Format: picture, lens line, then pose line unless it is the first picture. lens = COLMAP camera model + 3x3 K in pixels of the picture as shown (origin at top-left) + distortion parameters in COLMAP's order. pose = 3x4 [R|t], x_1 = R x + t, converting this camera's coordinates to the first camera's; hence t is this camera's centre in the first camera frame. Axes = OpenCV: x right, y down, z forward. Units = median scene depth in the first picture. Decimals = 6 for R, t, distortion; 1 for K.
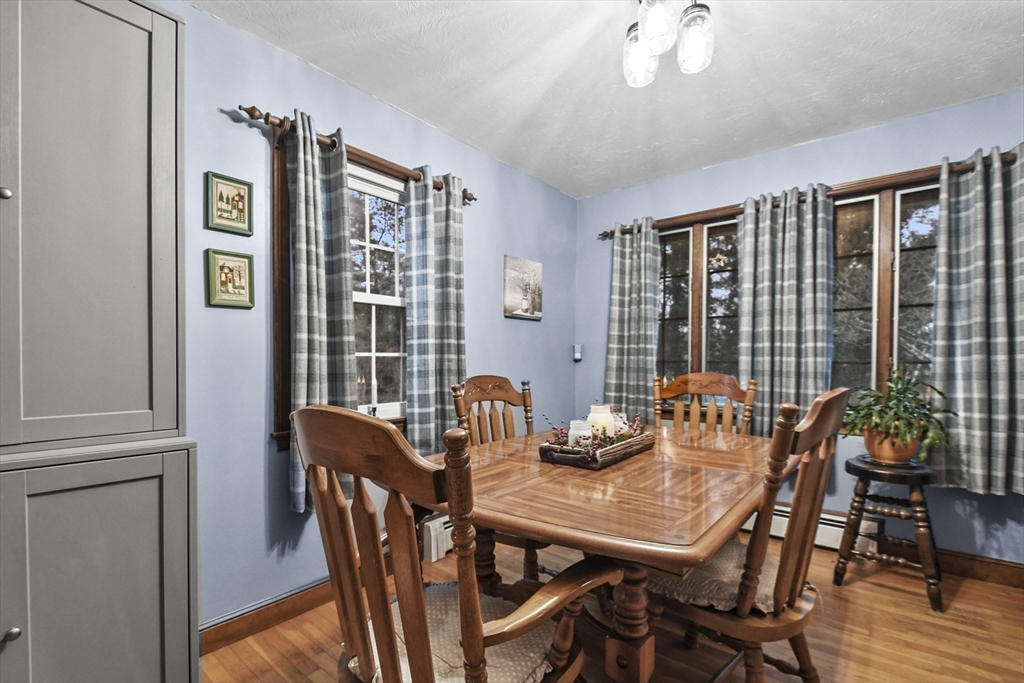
lens RADIAL K [[452.3, 0, 510.1], [0, 452.3, 367.0], [0, 0, 1]] dist [-0.018173, -0.000198]
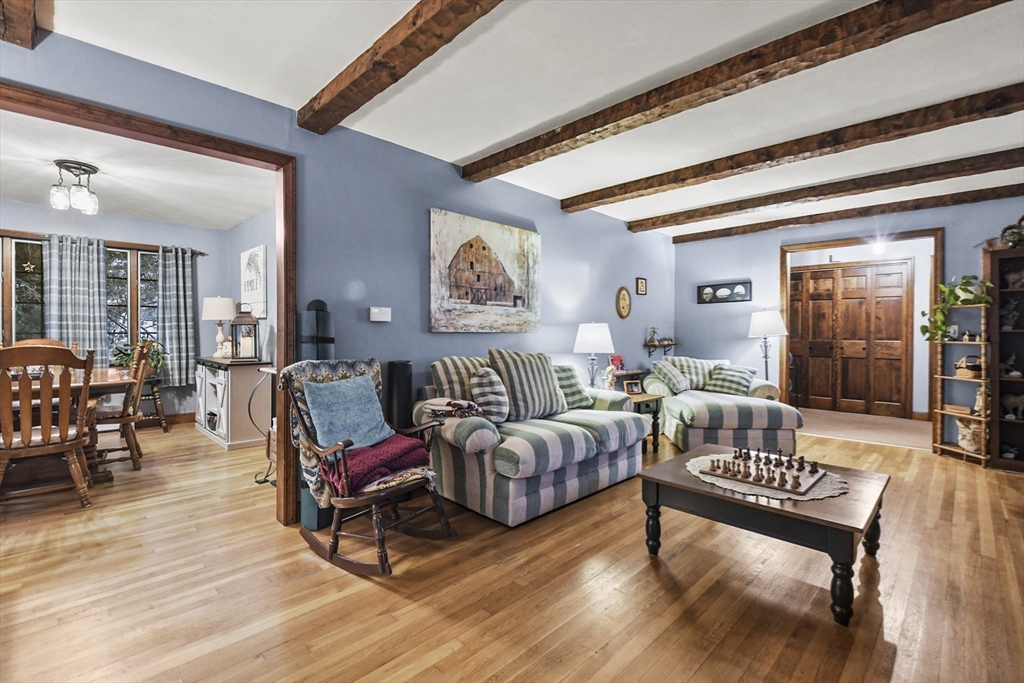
lens RADIAL K [[463.5, 0, 512.0], [0, 463.5, 341.5], [0, 0, 1]] dist [-0.001187, -0.000205]
pose [[0.070901, -0.018349, 0.997315, -1.310534], [0.012252, 0.999771, 0.017523, 0.015415], [-0.997408, 0.010977, 0.071110, -0.996948]]
